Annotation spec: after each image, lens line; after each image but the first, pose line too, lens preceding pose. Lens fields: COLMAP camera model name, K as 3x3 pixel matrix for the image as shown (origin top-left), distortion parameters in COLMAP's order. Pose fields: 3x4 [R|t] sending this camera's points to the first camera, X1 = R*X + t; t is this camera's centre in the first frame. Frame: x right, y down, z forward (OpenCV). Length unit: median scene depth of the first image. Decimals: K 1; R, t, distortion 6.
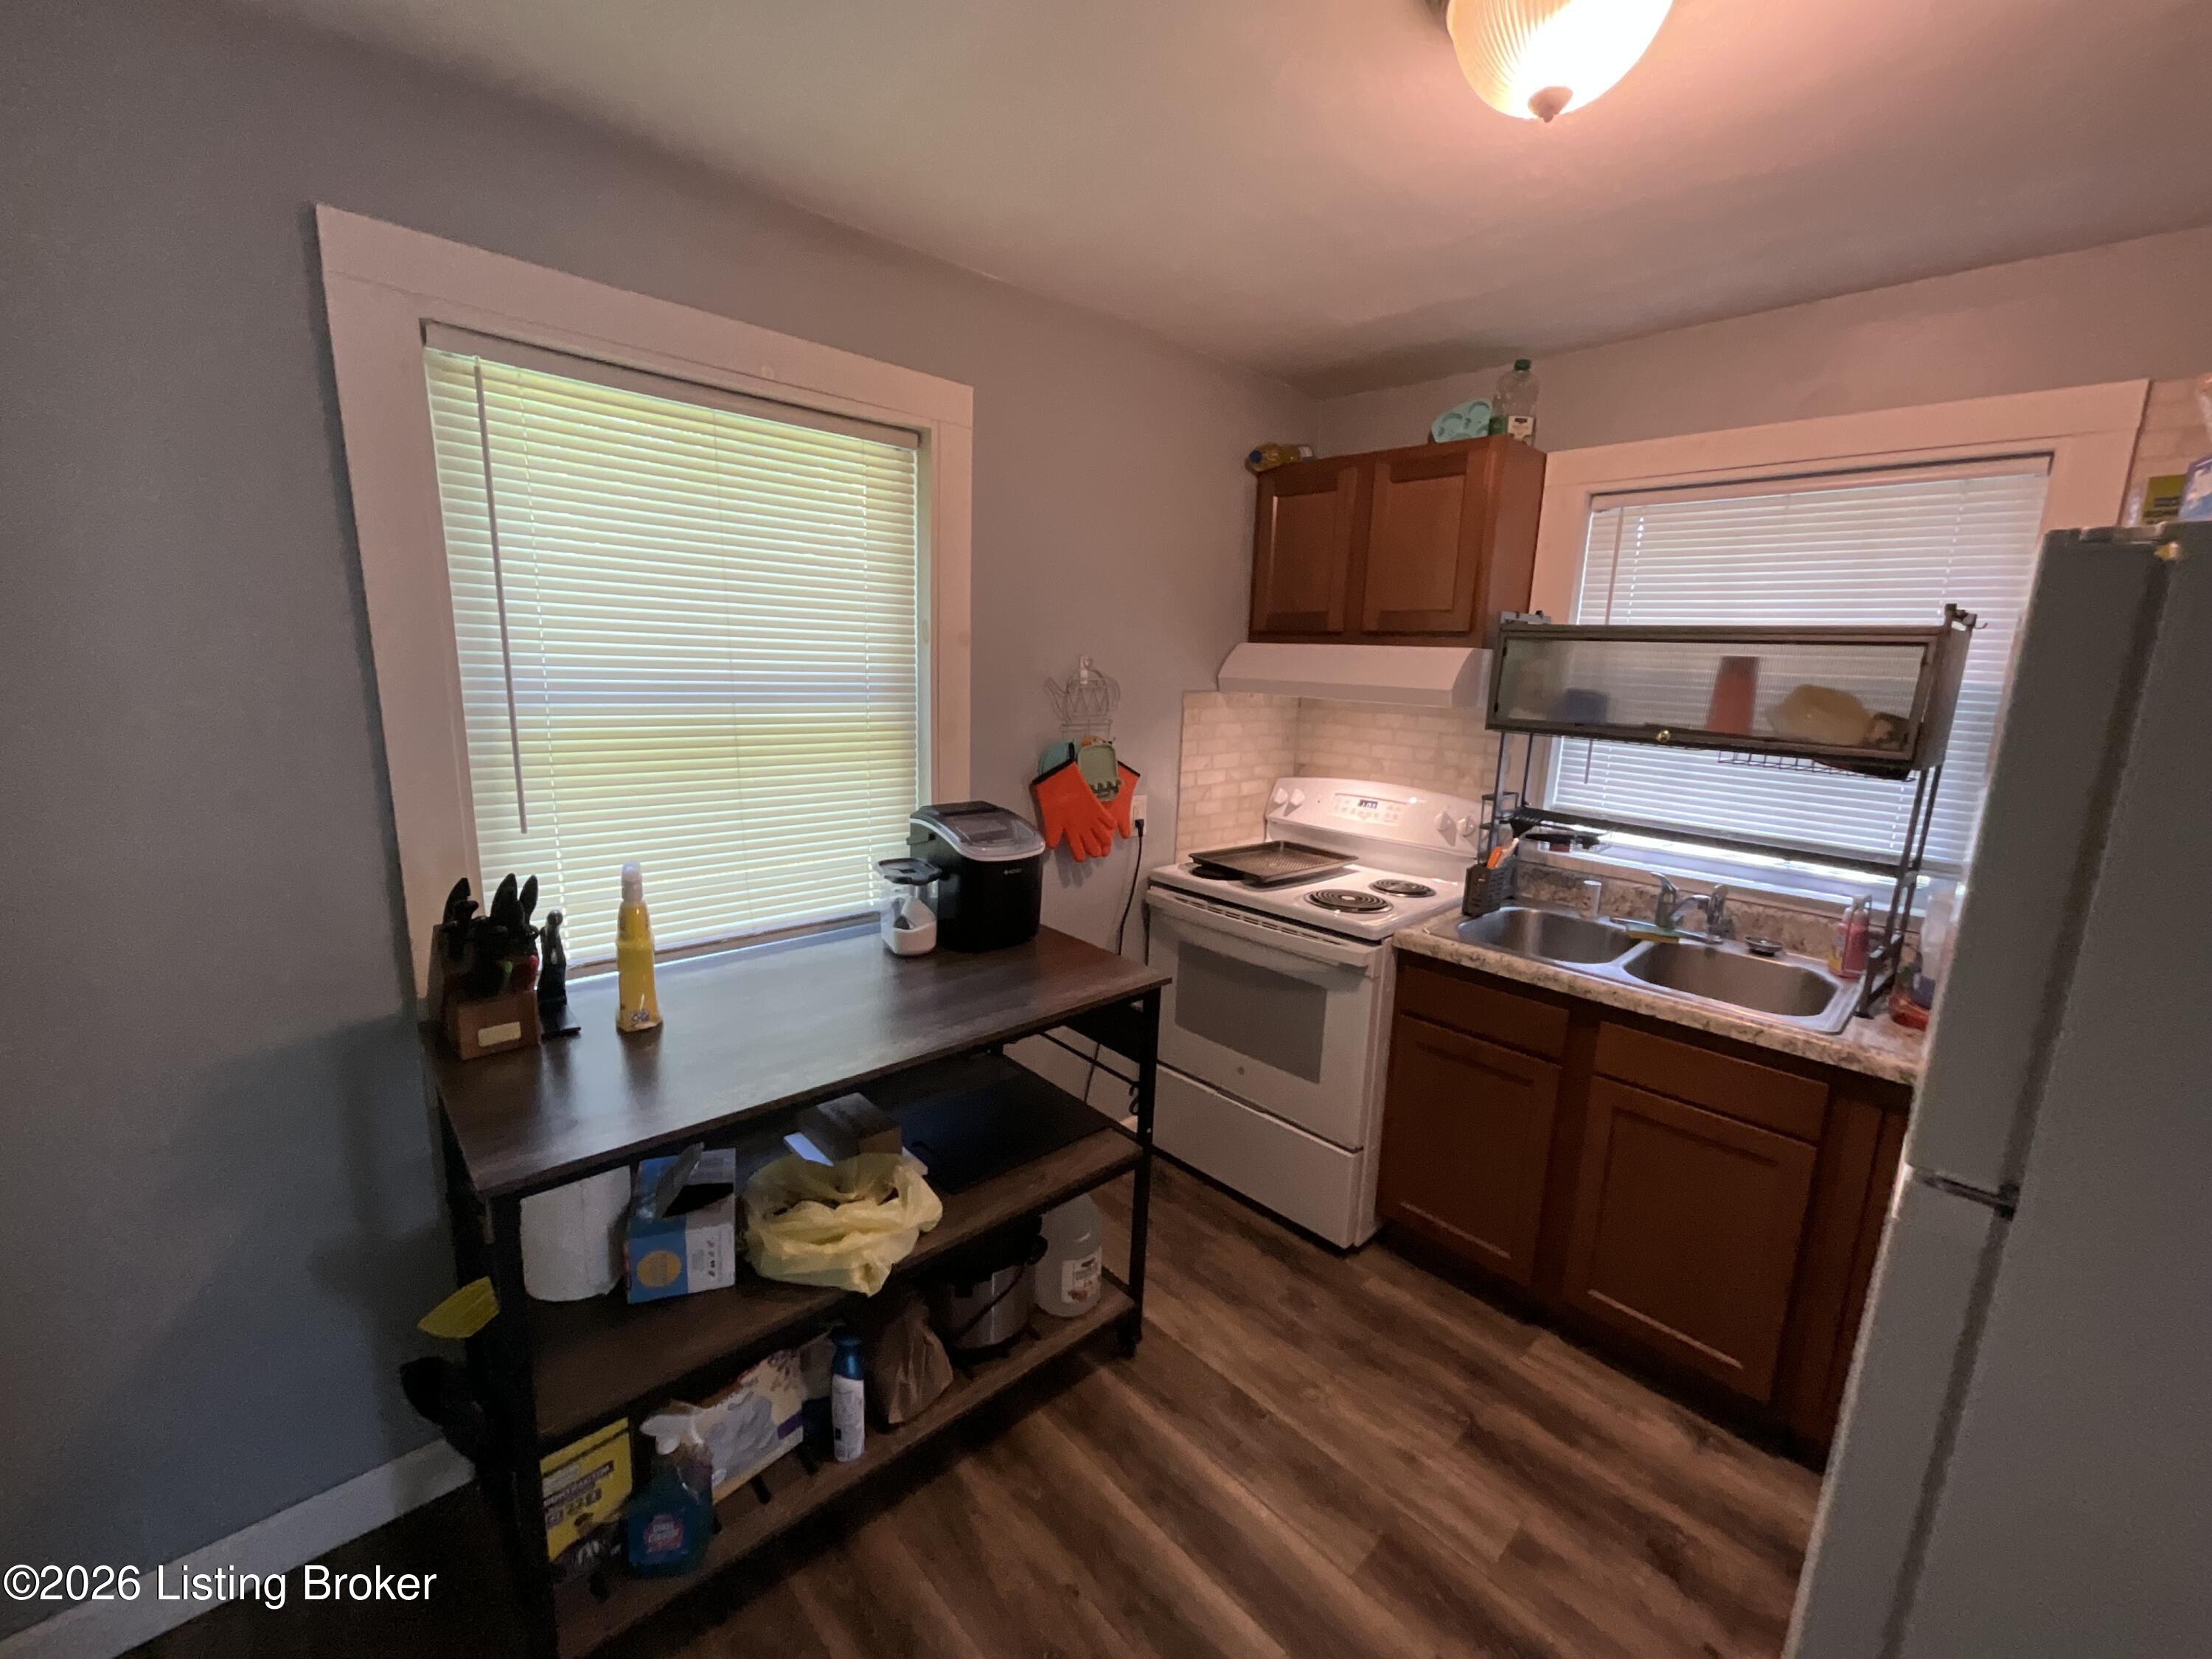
lens RADIAL K [[901.5, 0, 1107.3], [0, 901.5, 835.2], [0, 0, 1]] dist [0.008710, -0.002808]
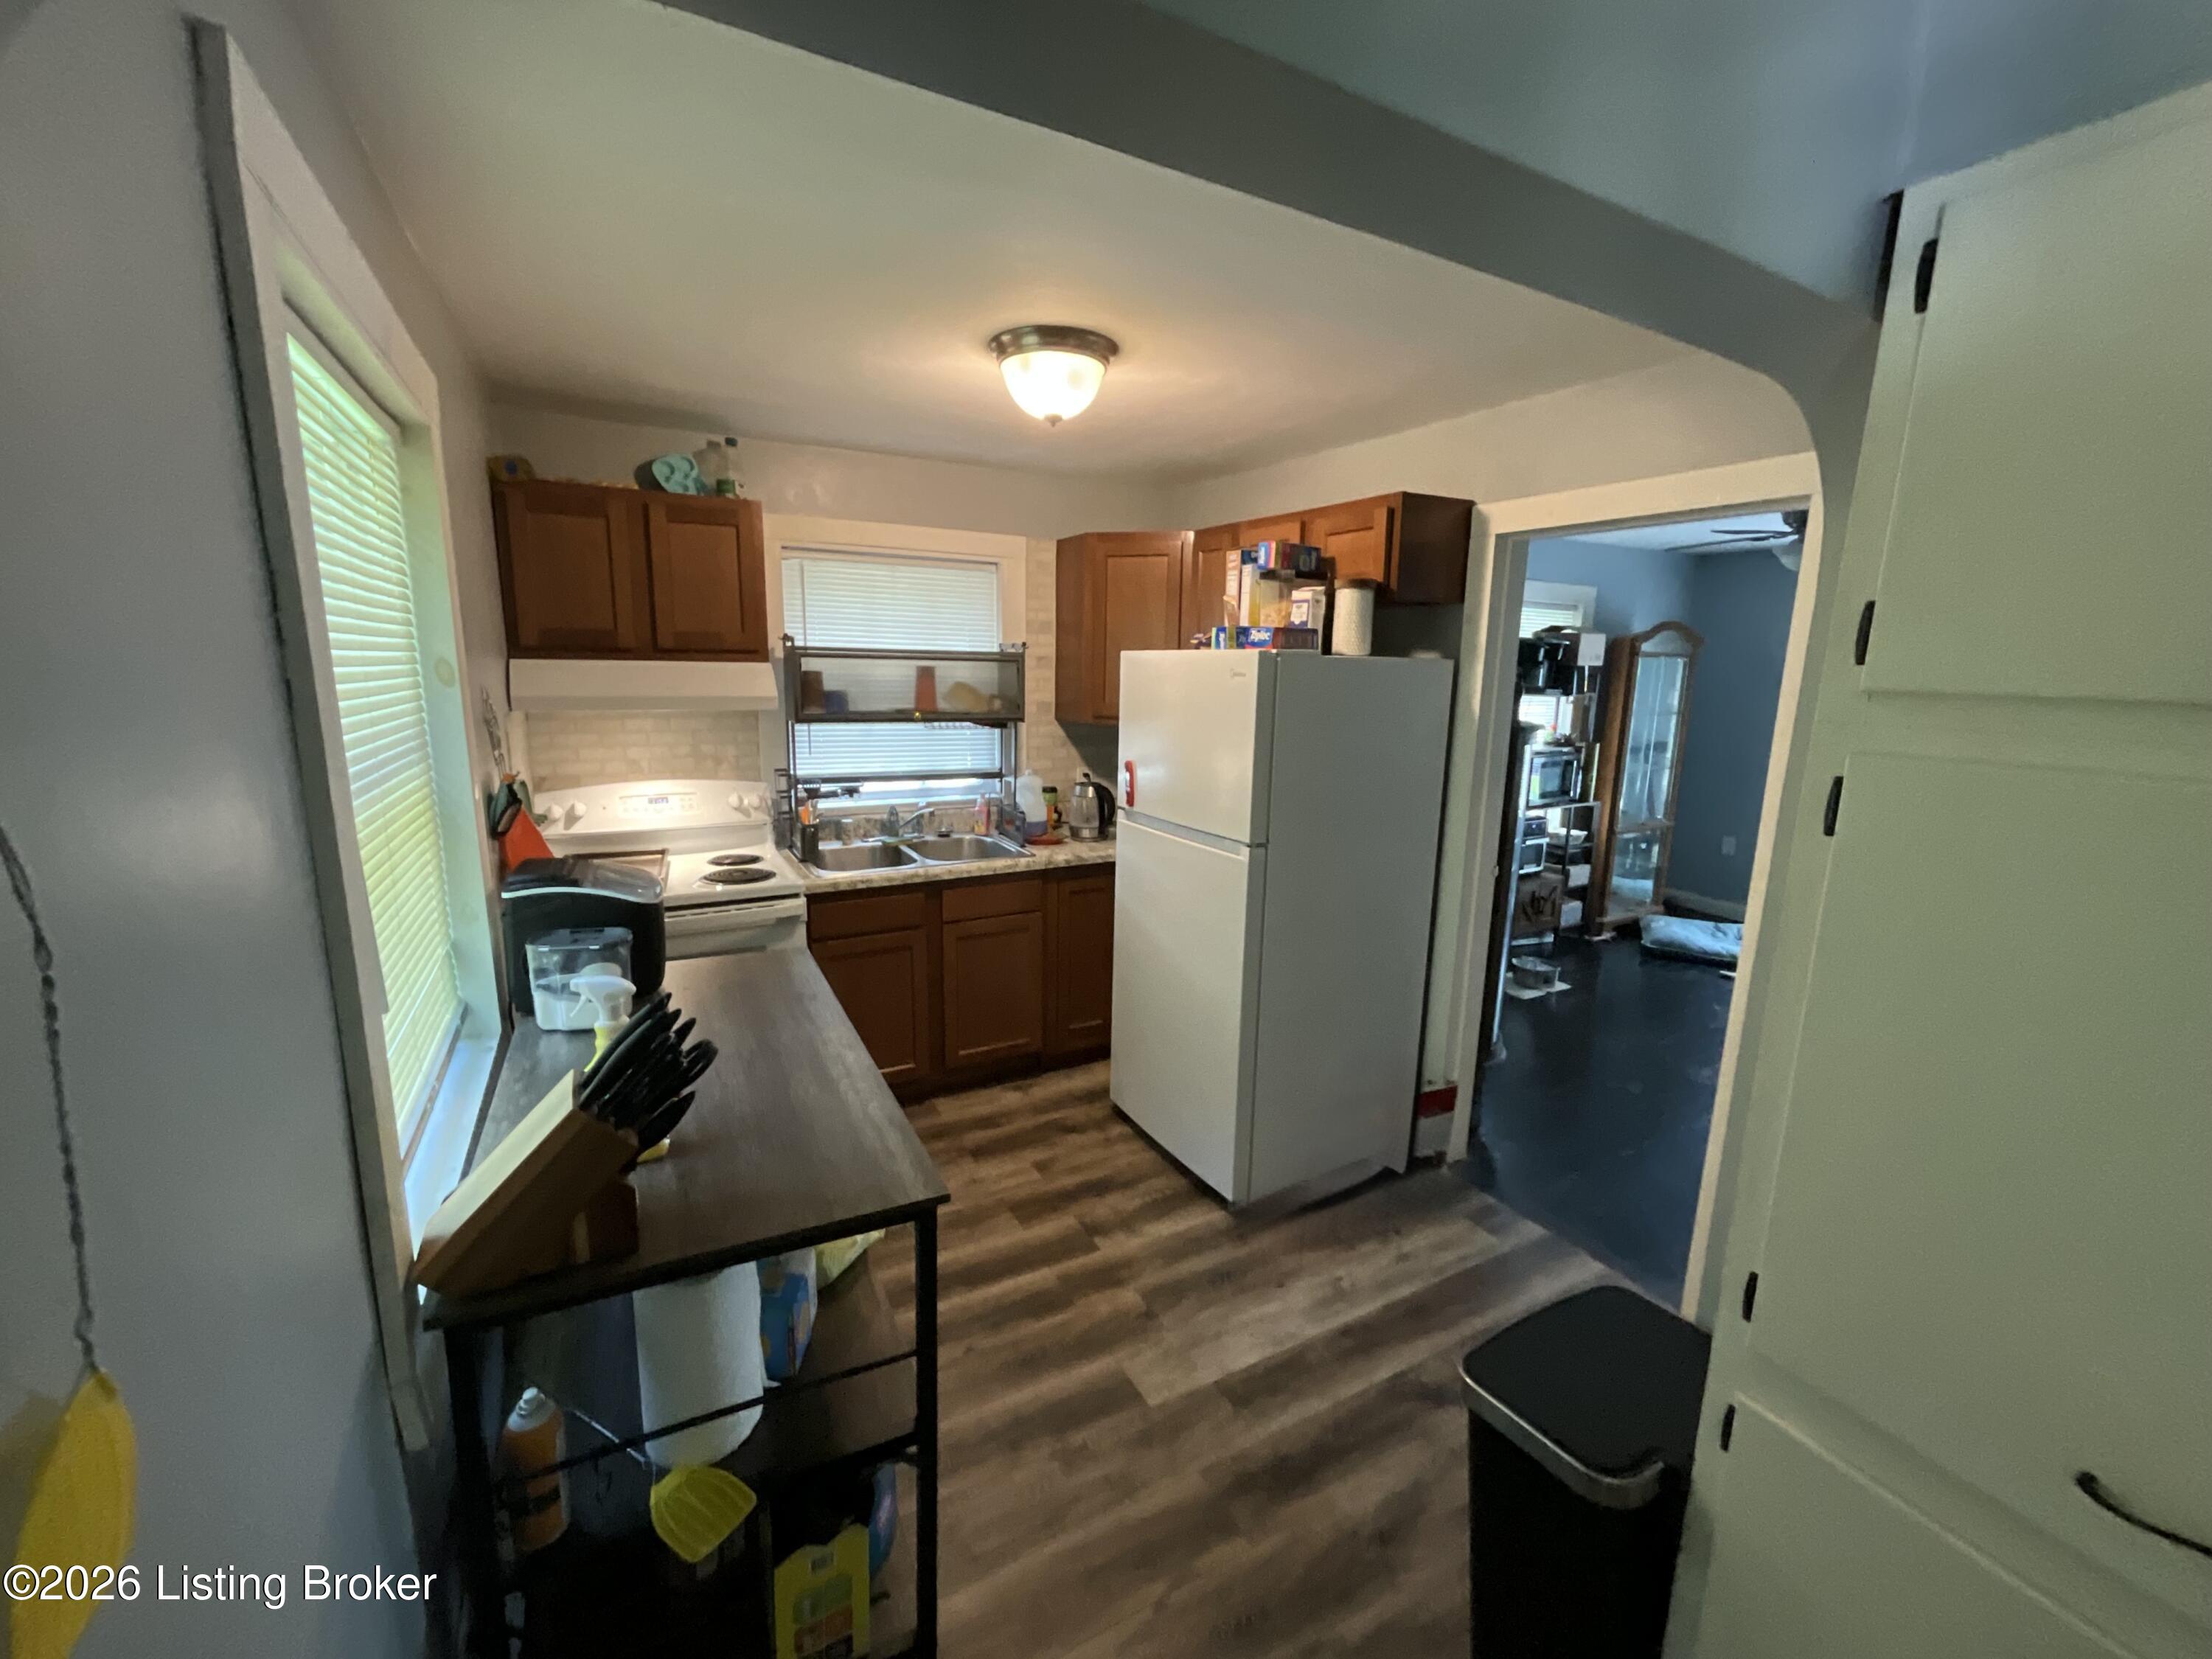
lens RADIAL K [[901.5, 0, 1095.9], [0, 901.5, 841.3], [0, 0, 1]] dist [0.008710, -0.002808]
pose [[0.270762, -0.220122, 0.937142, -0.763200], [0.181775, 0.967683, 0.174776, -0.100810], [-0.945328, 0.123026, 0.302024, 0.192208]]
